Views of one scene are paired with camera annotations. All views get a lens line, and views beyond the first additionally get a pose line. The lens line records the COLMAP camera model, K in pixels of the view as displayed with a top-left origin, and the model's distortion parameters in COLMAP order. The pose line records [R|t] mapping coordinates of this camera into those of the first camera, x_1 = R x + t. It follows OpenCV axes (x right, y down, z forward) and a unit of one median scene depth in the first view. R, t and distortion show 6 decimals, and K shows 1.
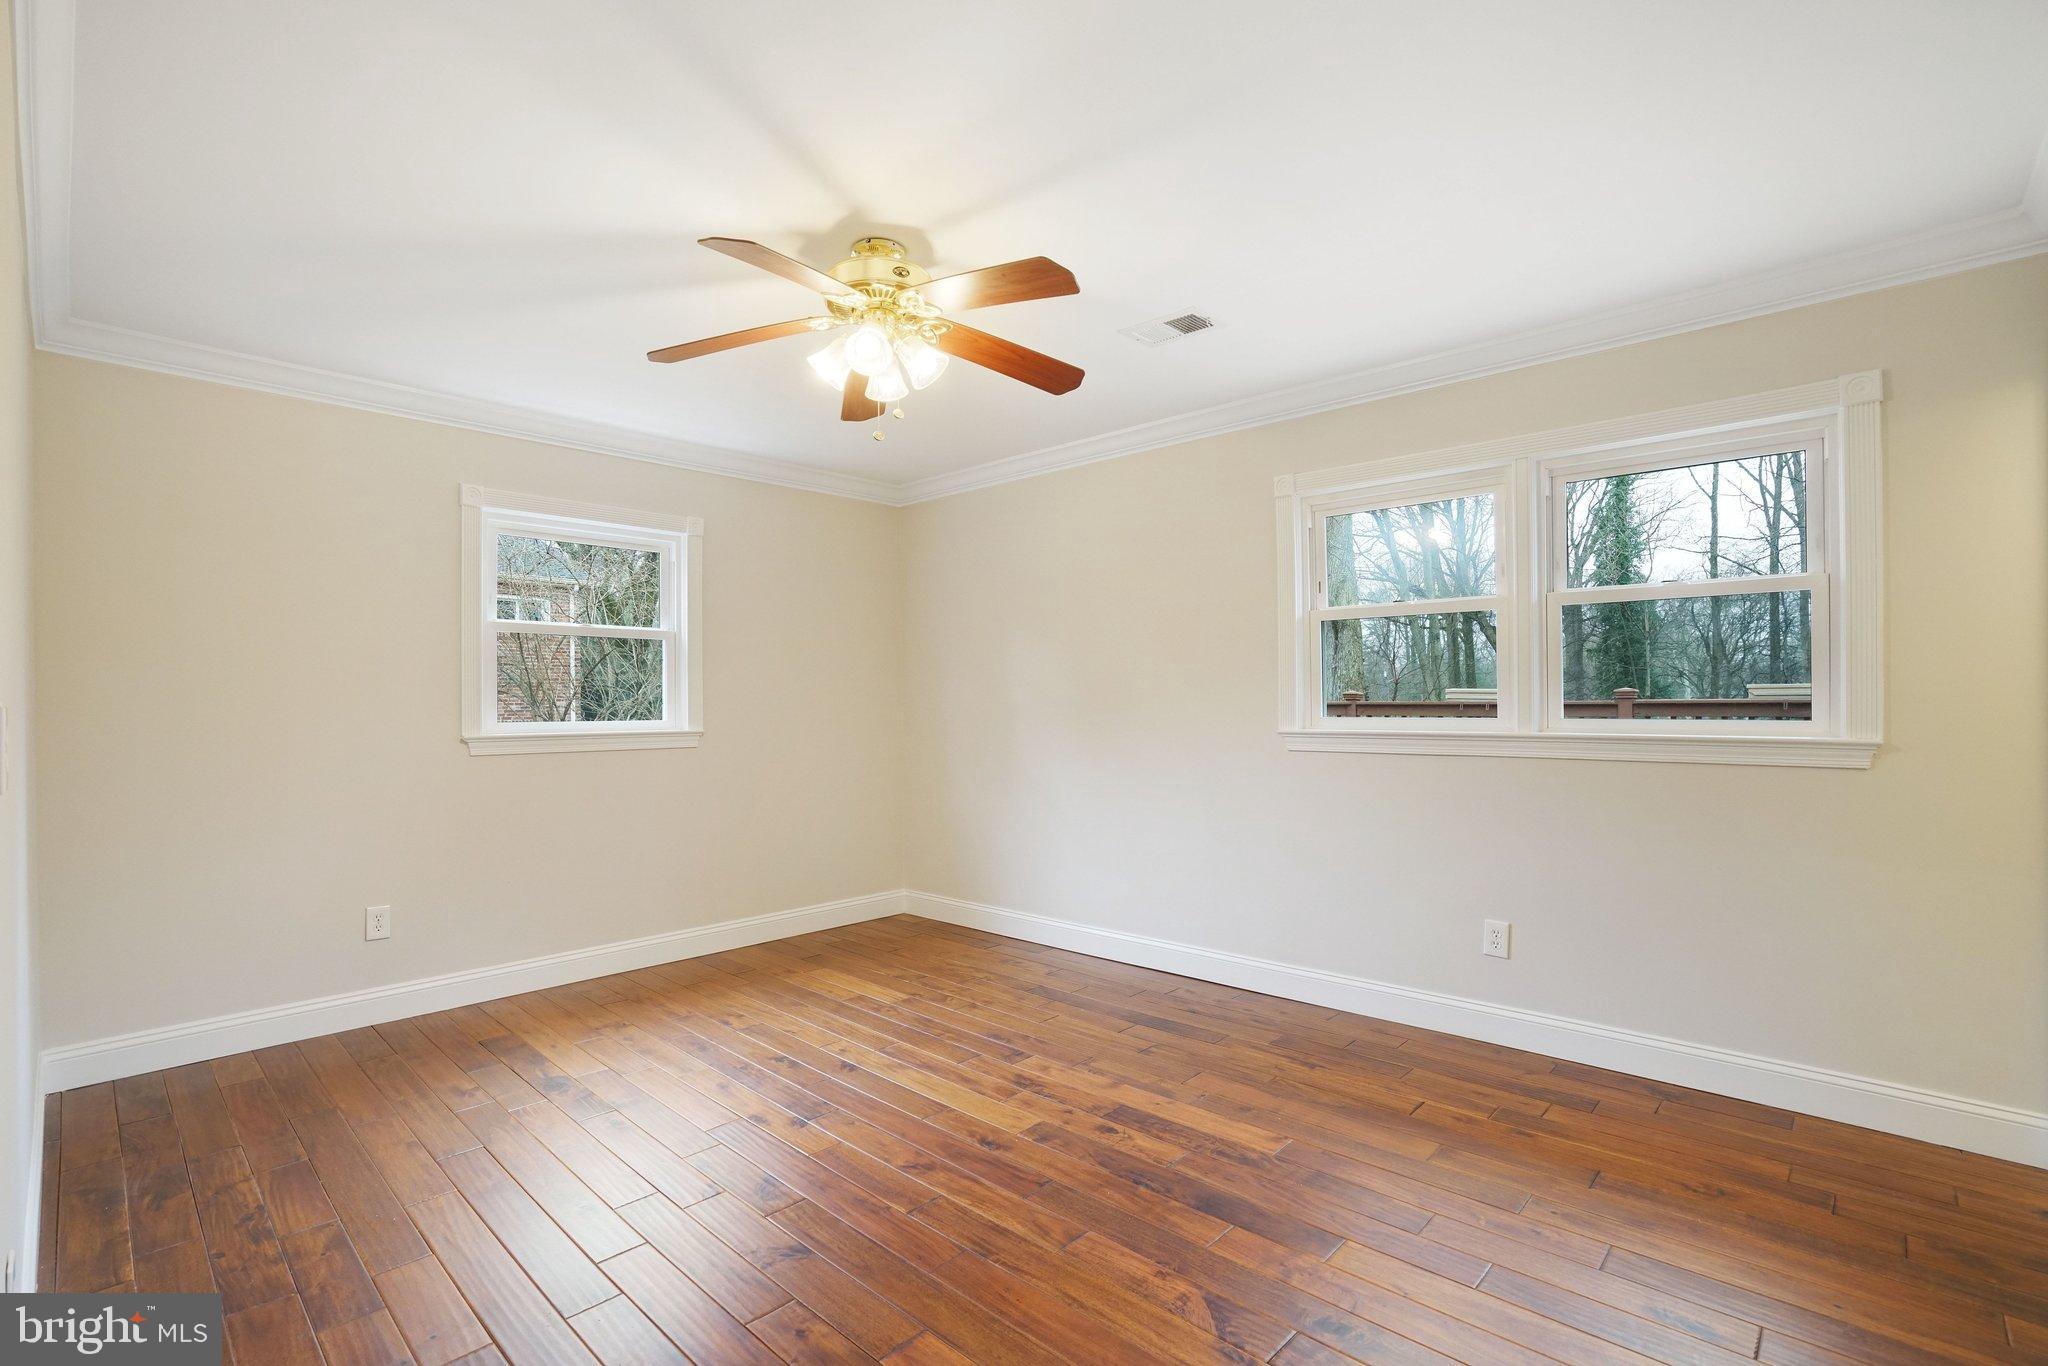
lens RADIAL K [[928.3, 0, 993.9], [0, 928.3, 692.6], [0, 0, 1]] dist [-0.059351, 0.018223]
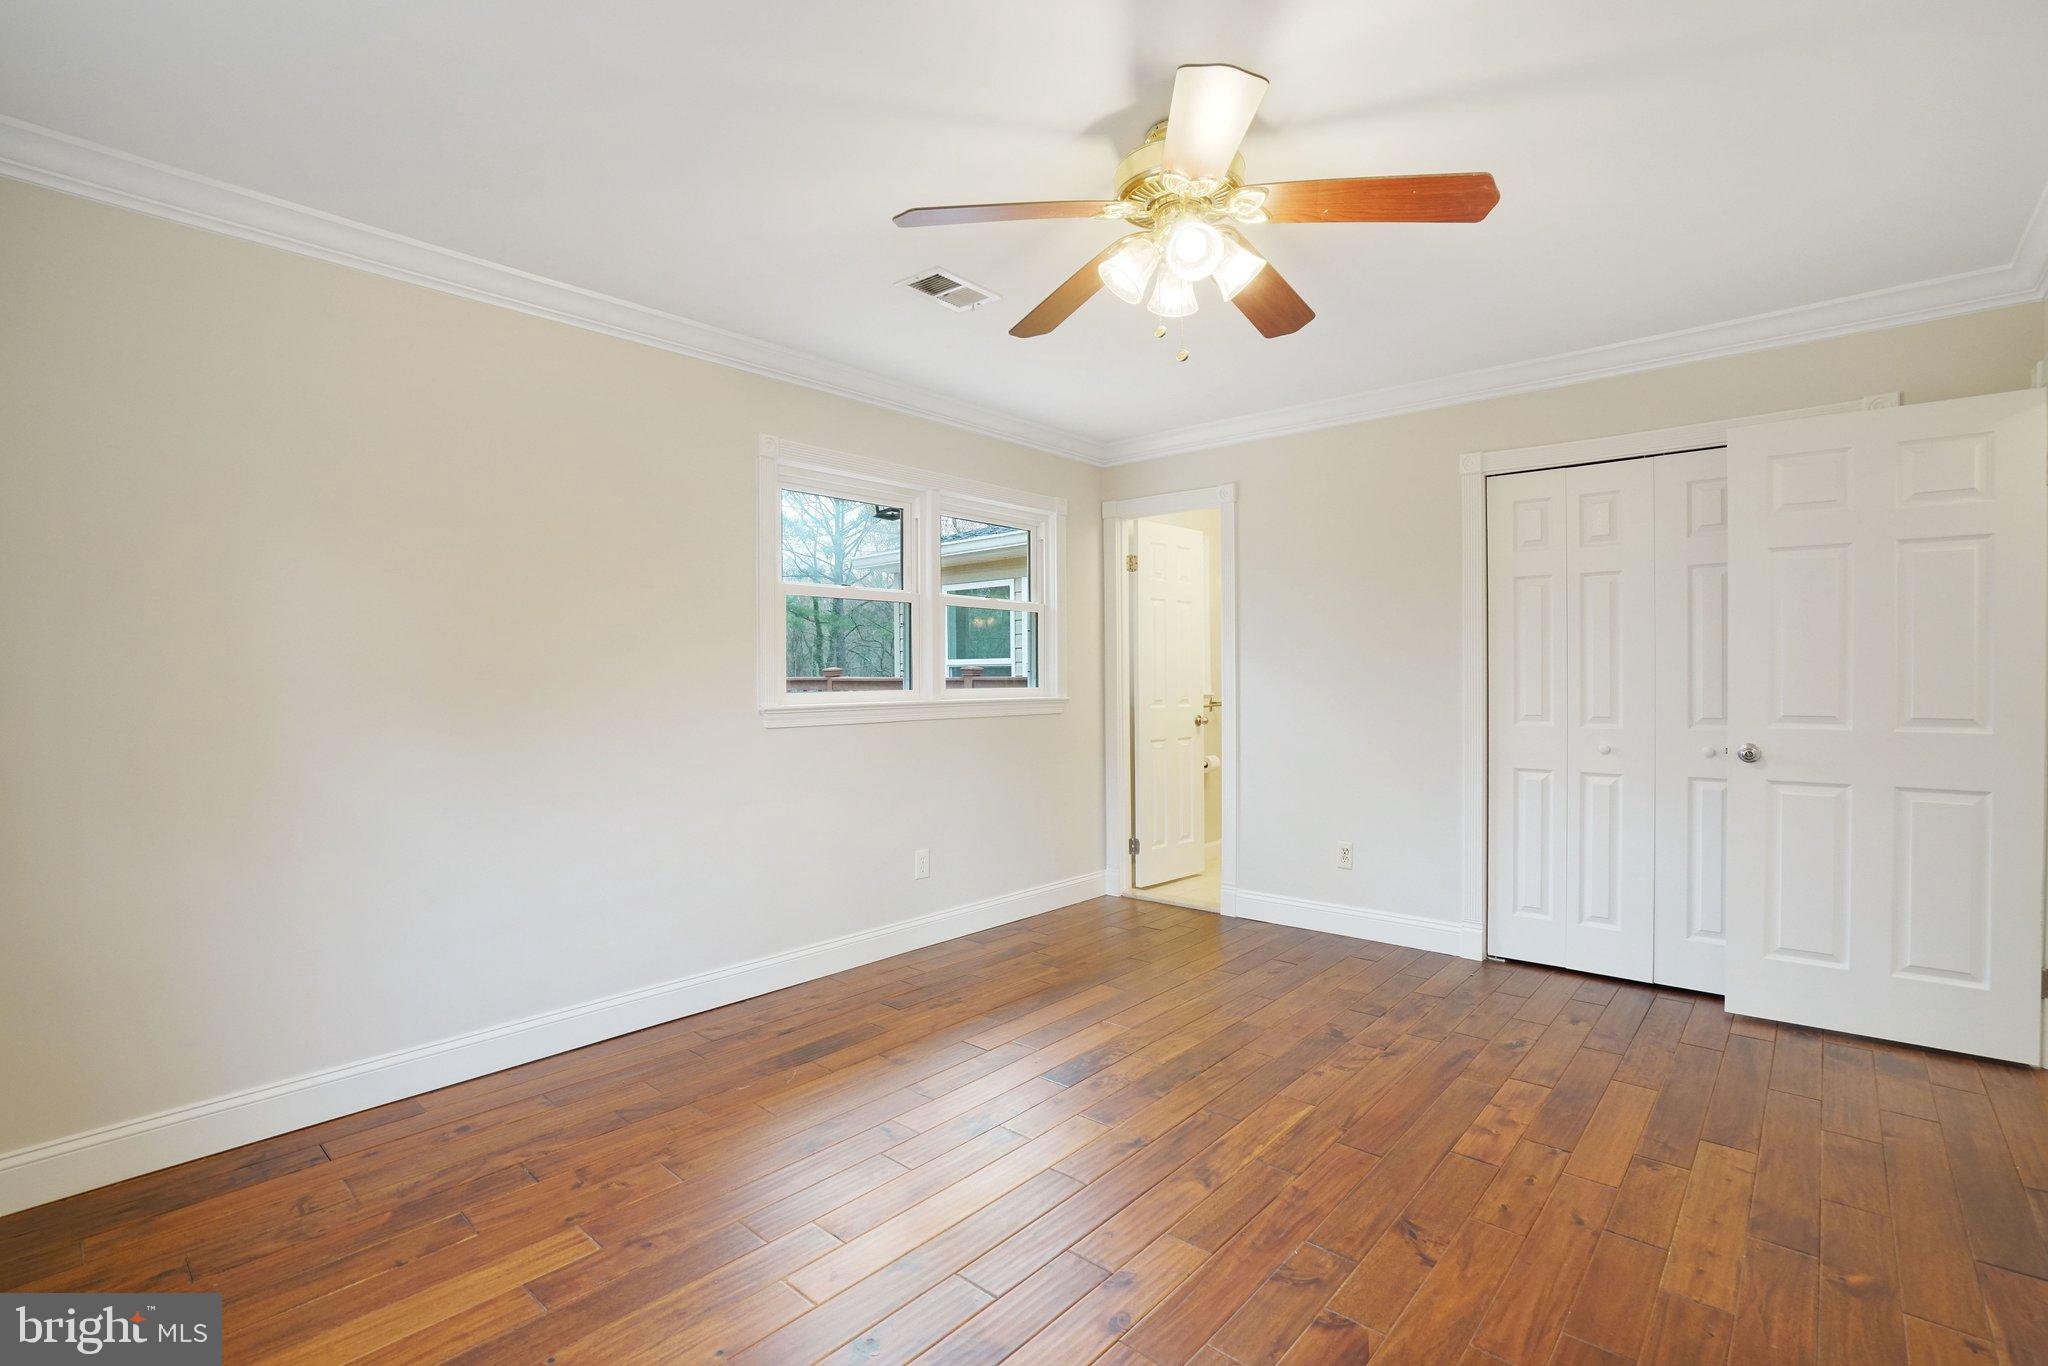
lens RADIAL K [[937.8, 0, 1012.2], [0, 937.8, 698.4], [0, 0, 1]] dist [-0.059664, 0.020082]
pose [[-0.036327, -0.018899, 0.999161, -0.757276], [-0.004420, 0.999814, 0.018751, 0.015172], [-0.999330, -0.003735, -0.036404, 0.935433]]
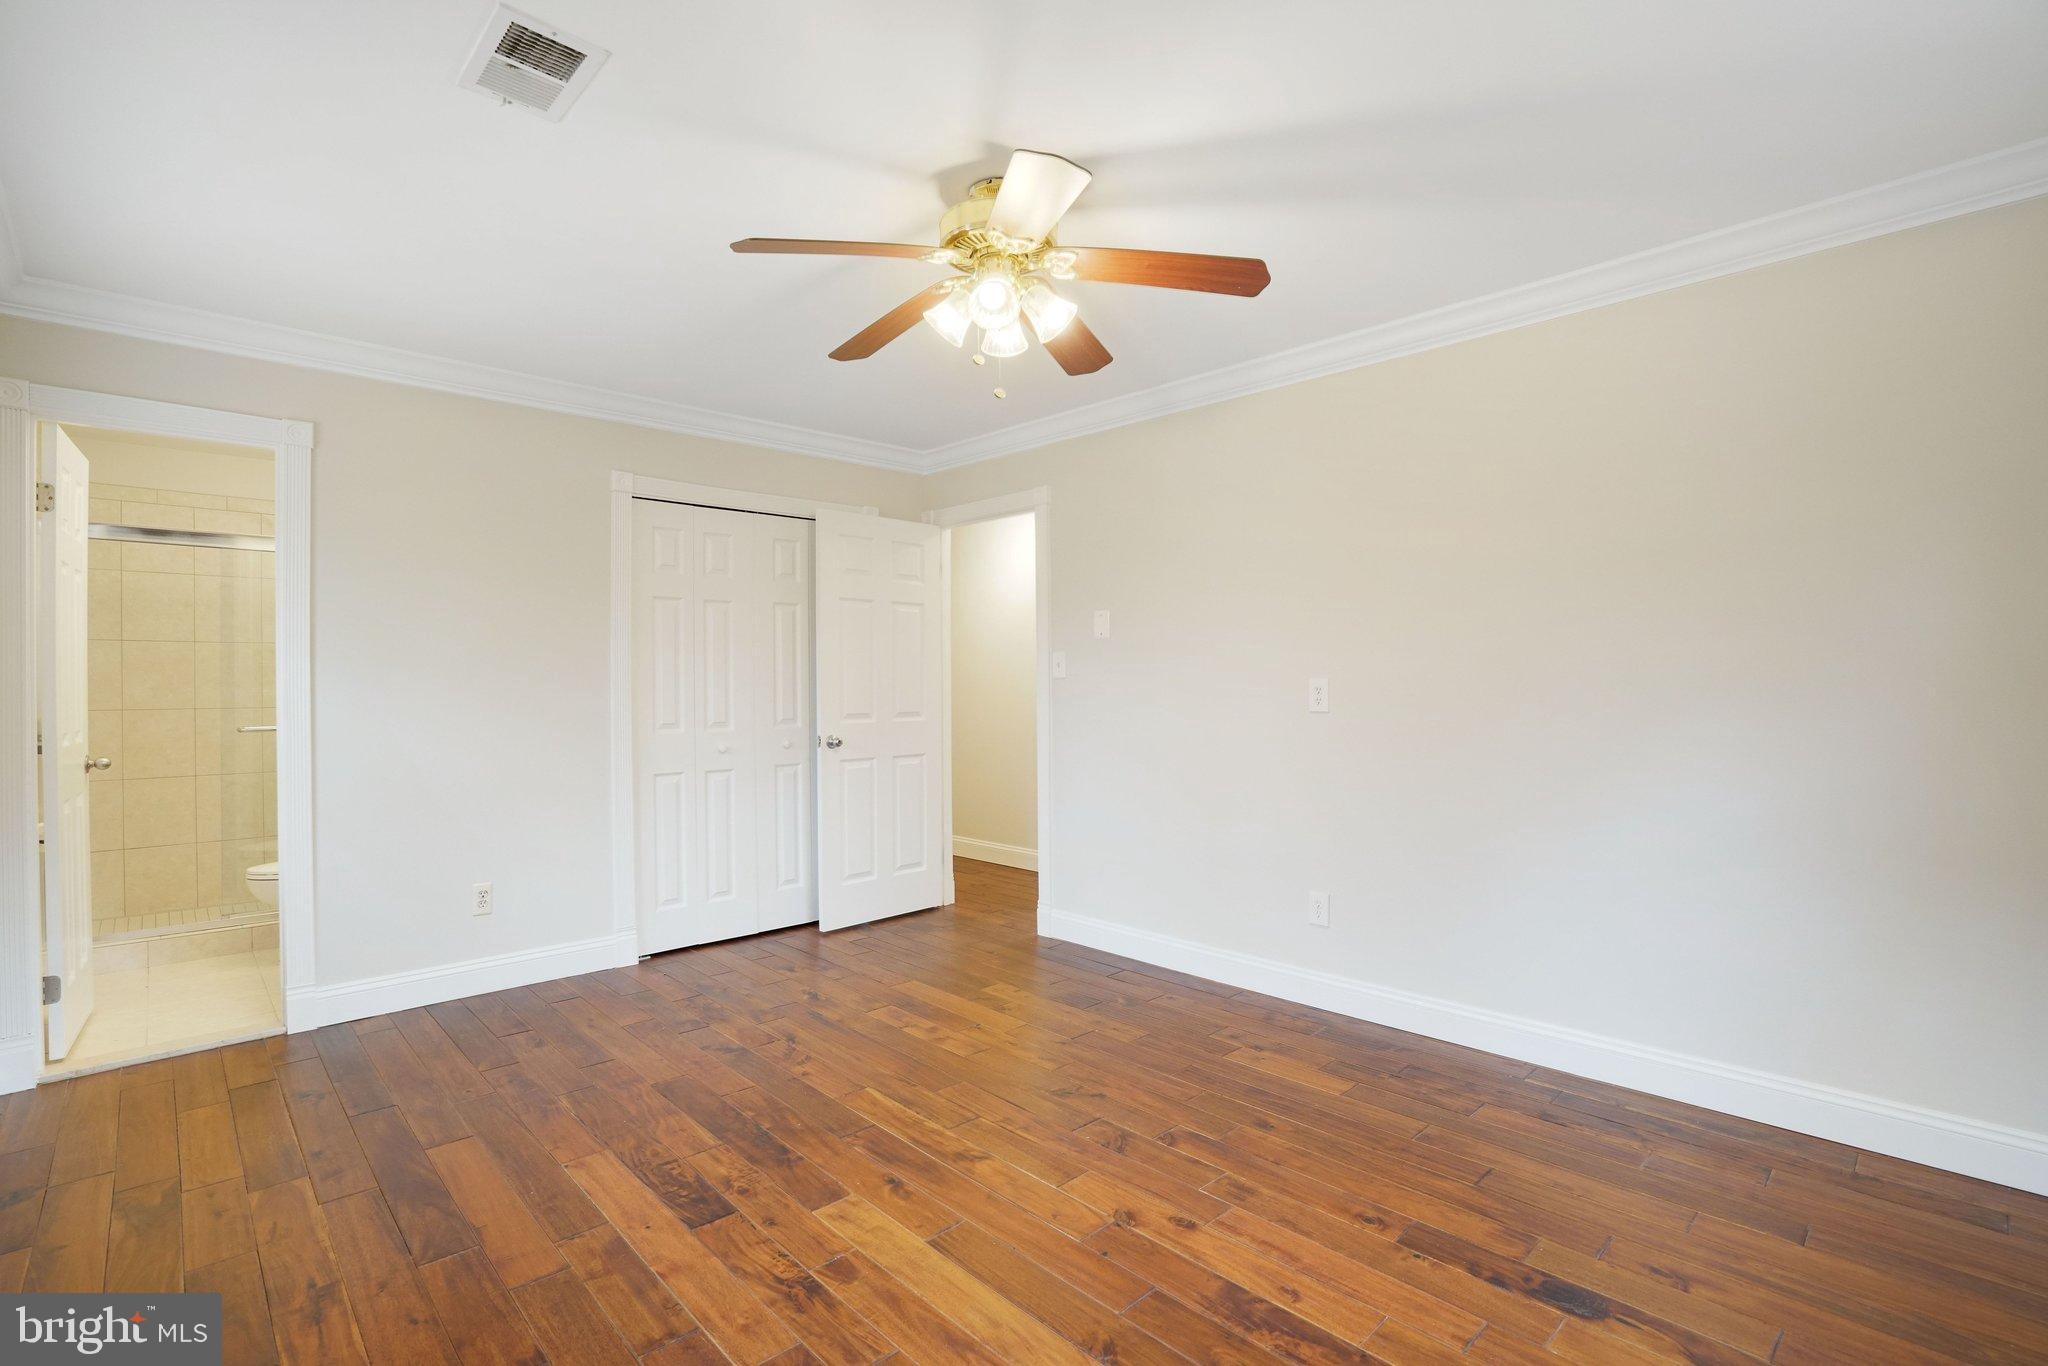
lens RADIAL K [[941.0, 0, 997.8], [0, 941.0, 691.2], [0, 0, 1]] dist [-0.071435, 0.028017]
pose [[-0.998659, 0.011441, 0.050485, -0.127614], [0.011434, 0.999935, -0.000422, 0.015702], [-0.050486, 0.000156, -0.998725, 1.513018]]
